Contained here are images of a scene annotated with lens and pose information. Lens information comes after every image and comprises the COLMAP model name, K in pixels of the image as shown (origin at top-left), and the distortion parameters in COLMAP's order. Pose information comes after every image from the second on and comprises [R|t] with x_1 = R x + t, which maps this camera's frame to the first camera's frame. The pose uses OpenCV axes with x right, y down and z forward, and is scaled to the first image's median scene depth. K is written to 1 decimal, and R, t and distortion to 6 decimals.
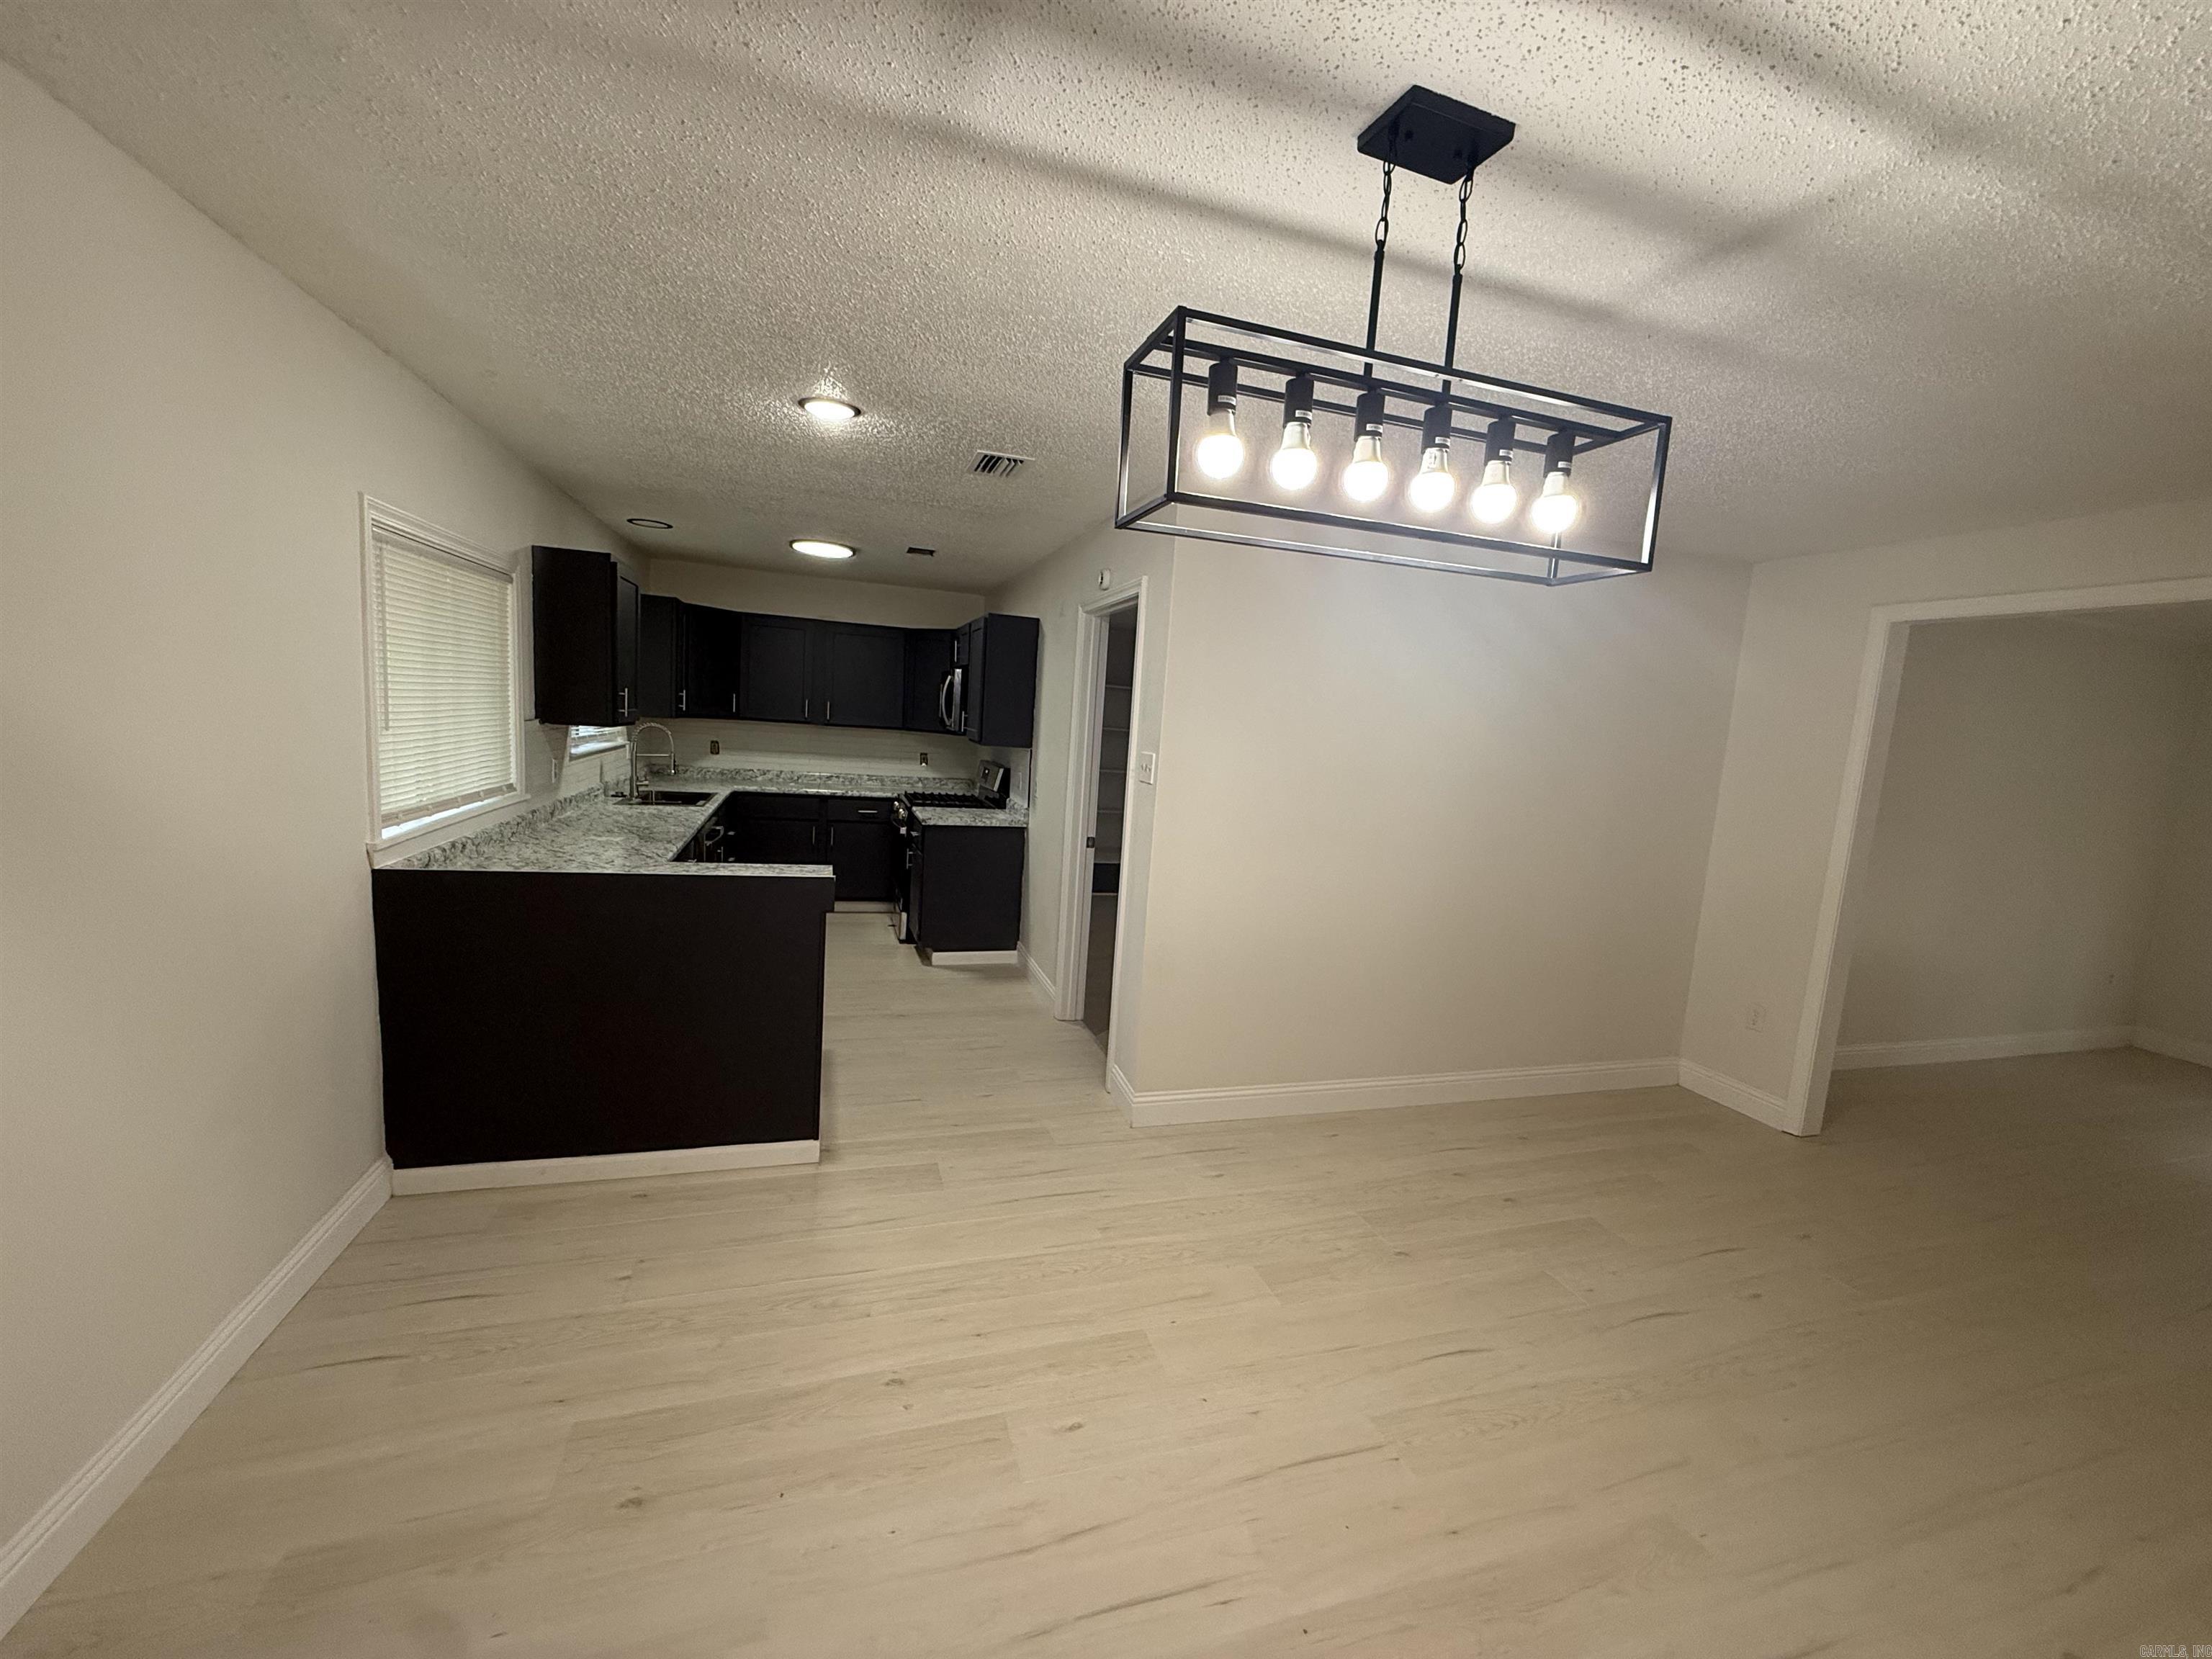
lens RADIAL K [[873.4, 0, 1099.0], [0, 873.4, 829.3], [0, 0, 1]] dist [-0.001282, -0.000073]
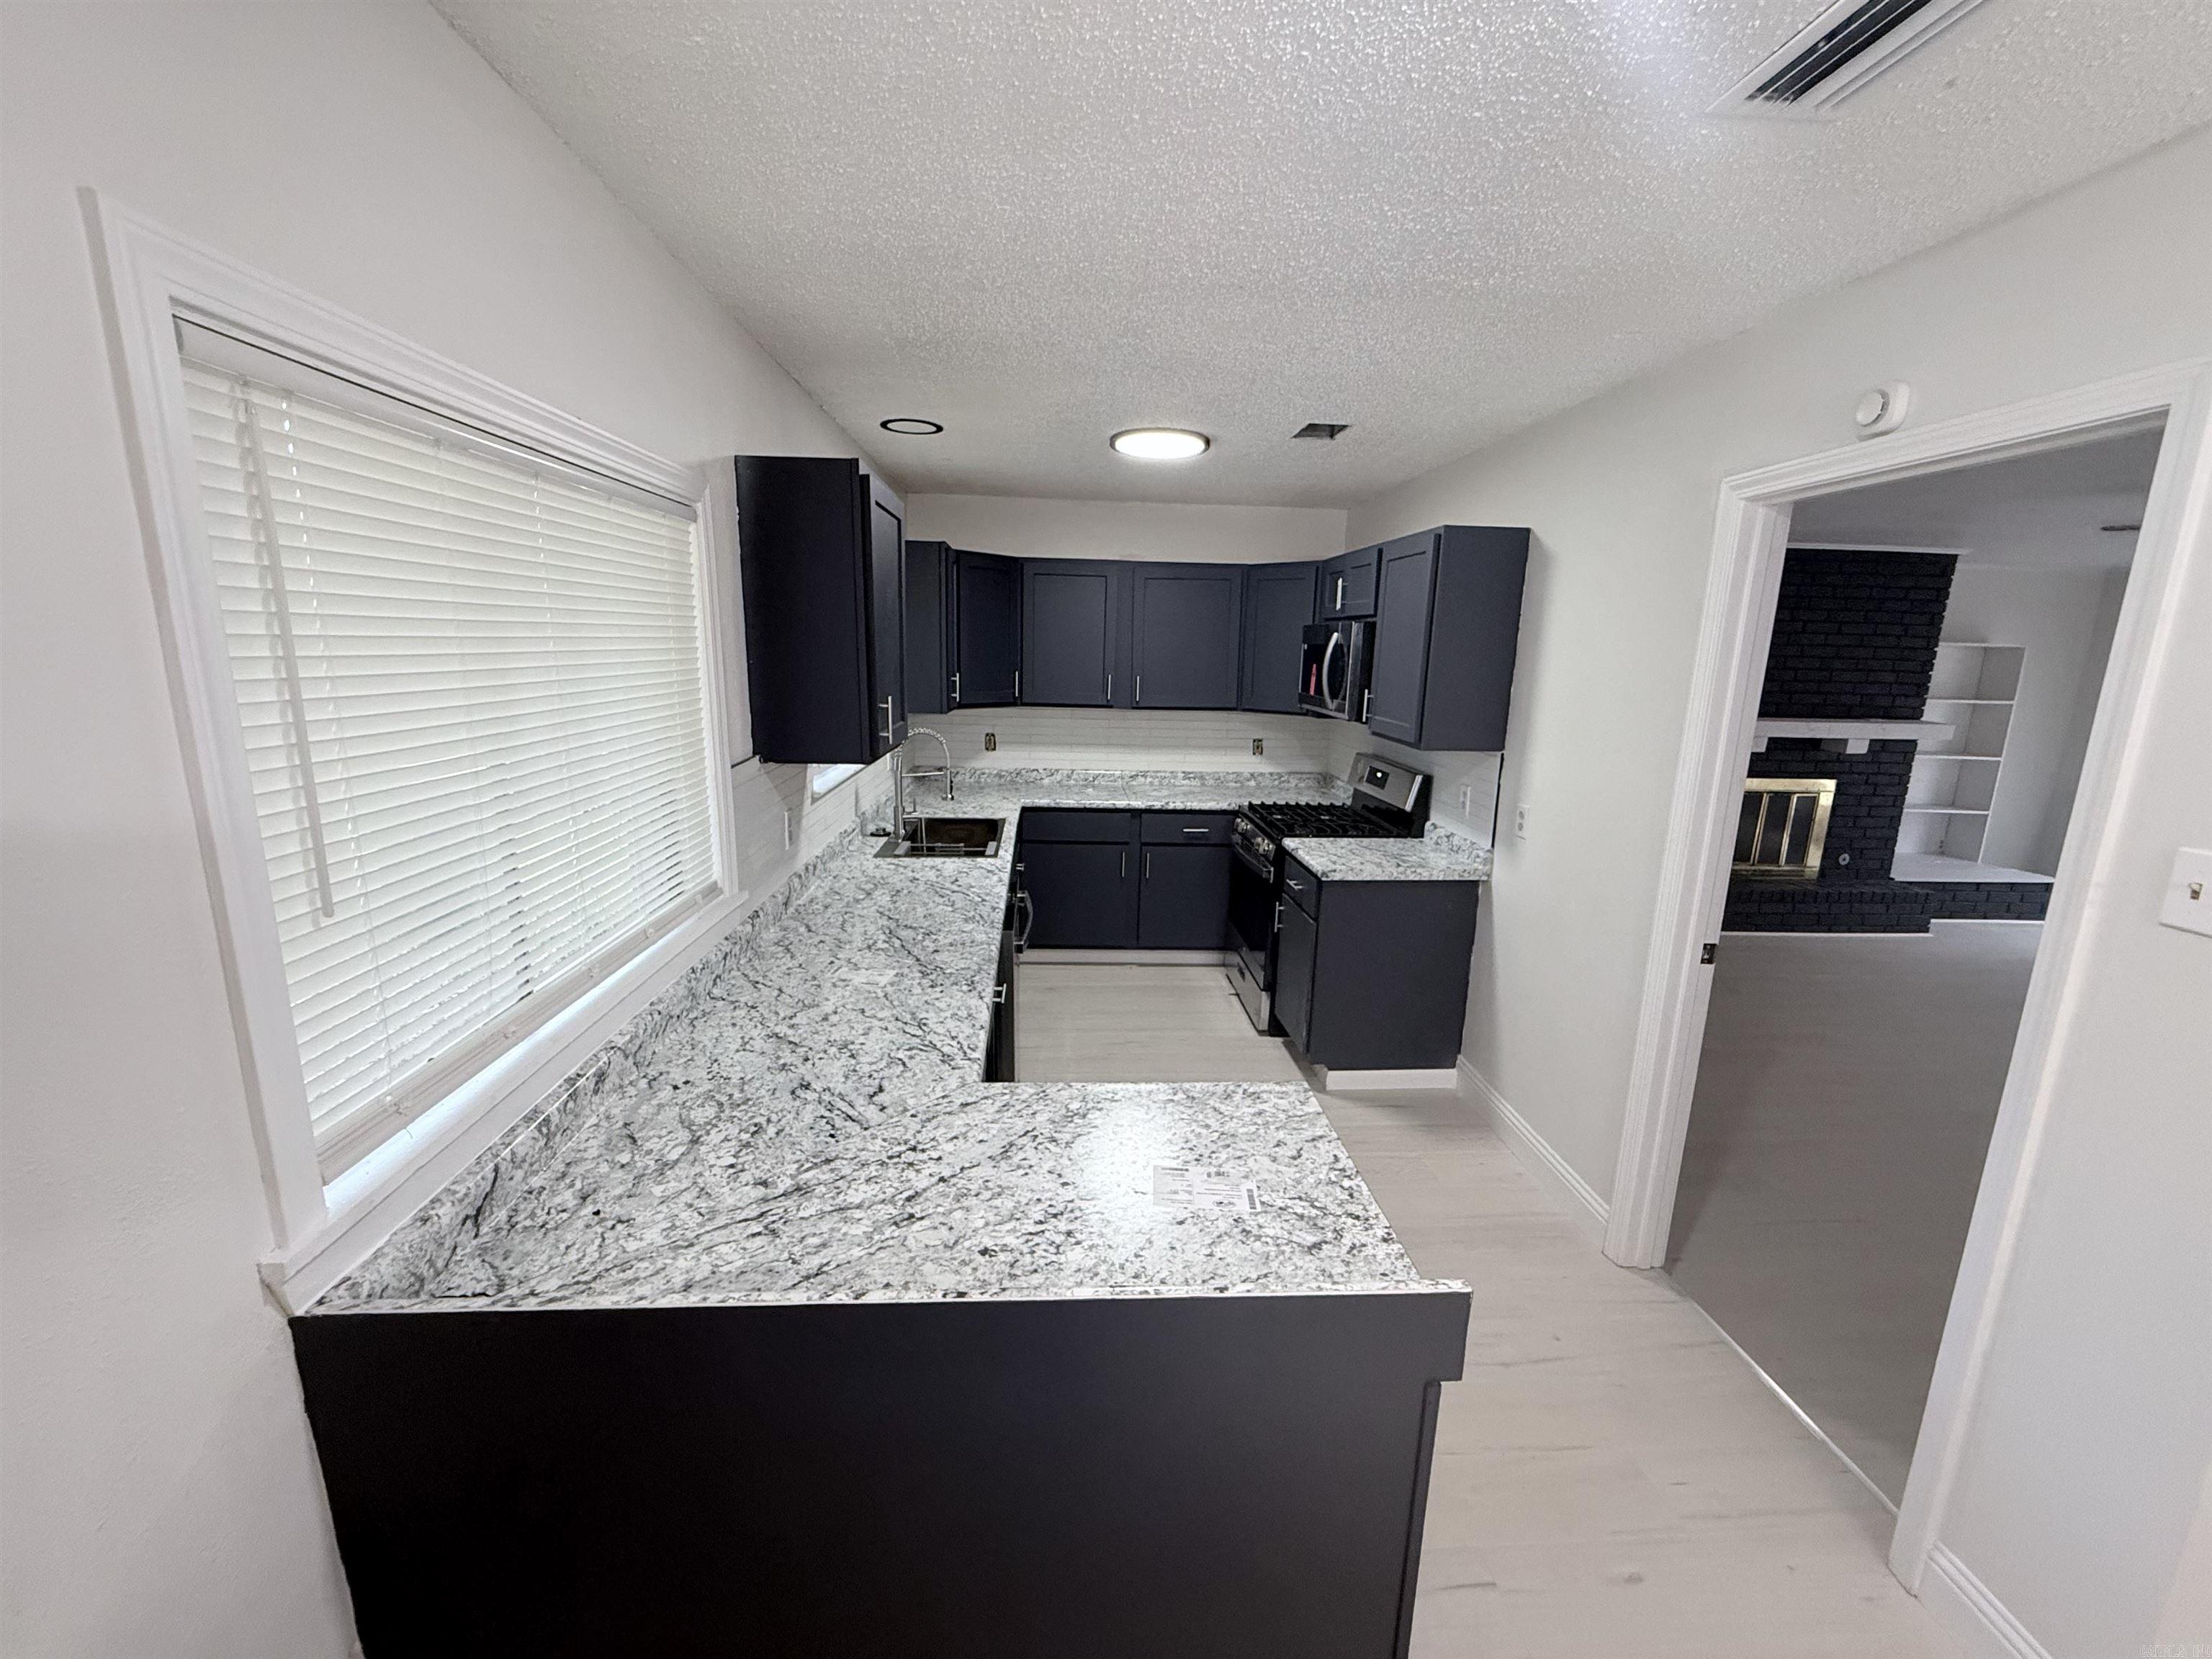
lens RADIAL K [[880.5, 0, 1106.0], [0, 880.5, 829.5], [0, 0, 1]] dist [0.000110, -0.000133]
pose [[0.969741, 0.003175, -0.244114, -0.224934], [0.012761, 0.997889, 0.063671, -0.094570], [0.243801, -0.064860, 0.967654, 0.401849]]
